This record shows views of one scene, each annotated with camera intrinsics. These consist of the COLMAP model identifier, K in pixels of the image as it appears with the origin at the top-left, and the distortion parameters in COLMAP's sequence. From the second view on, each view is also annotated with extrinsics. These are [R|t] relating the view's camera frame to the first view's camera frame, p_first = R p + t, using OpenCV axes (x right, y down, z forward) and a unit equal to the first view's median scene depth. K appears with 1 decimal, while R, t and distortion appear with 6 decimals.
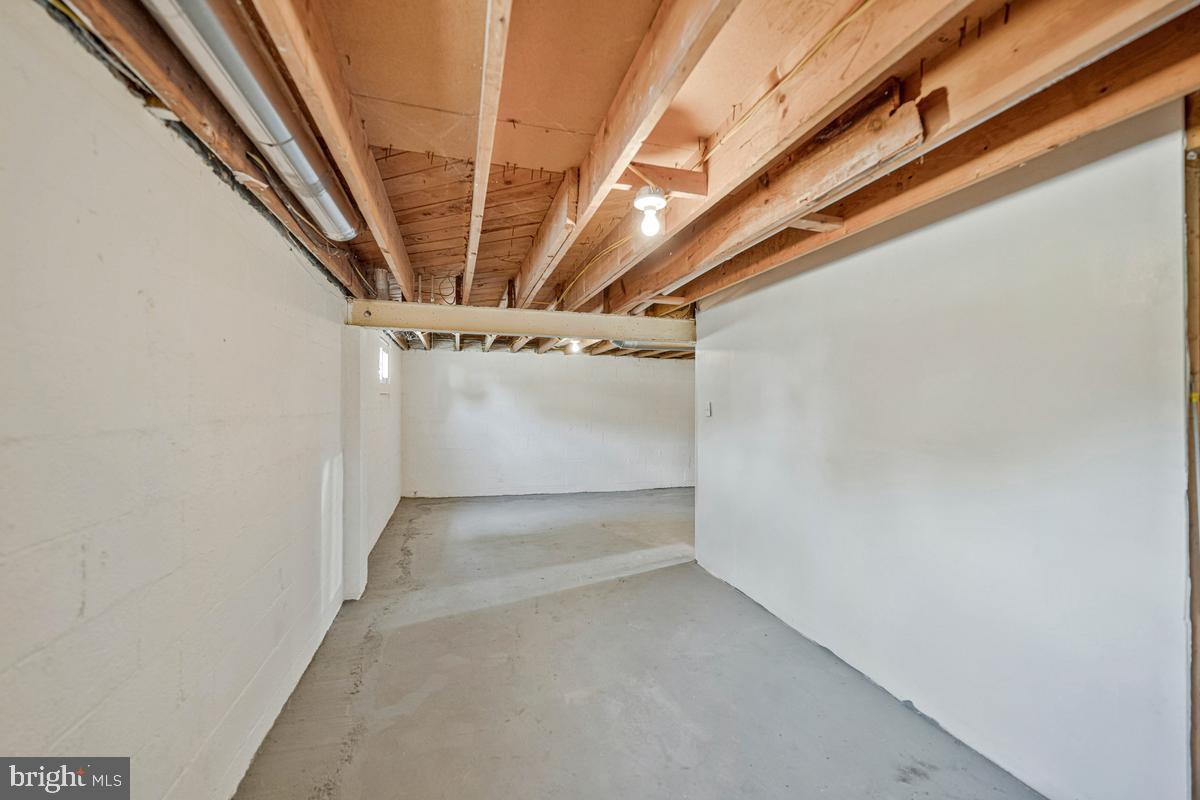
lens RADIAL K [[482.4, 0, 602.1], [0, 482.4, 400.7], [0, 0, 1]] dist [-0.000592, -0.000098]
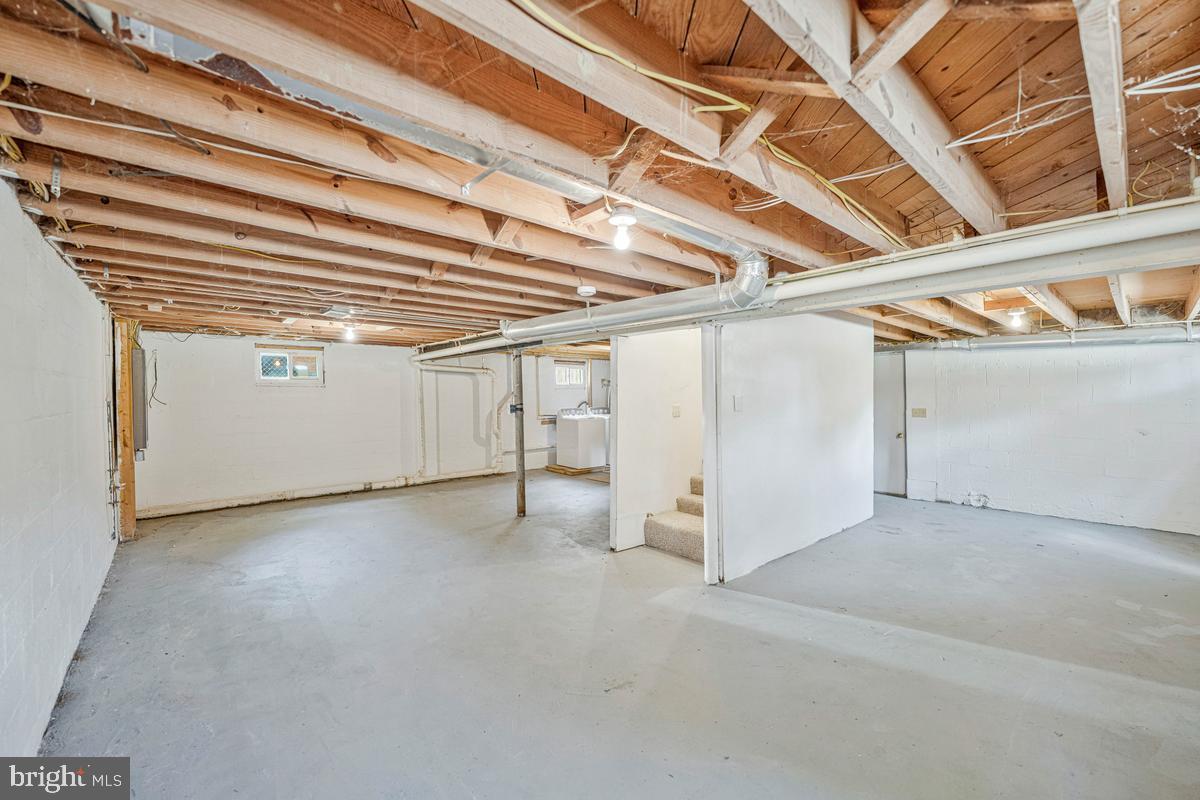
lens RADIAL K [[482.4, 0, 602.1], [0, 482.4, 400.7], [0, 0, 1]] dist [-0.000592, -0.000098]
pose [[-0.416685, -0.011646, 0.908976, -0.609207], [-0.002980, 0.999930, 0.011445, 0.010432], [-0.909046, 0.002060, -0.416691, 1.965952]]
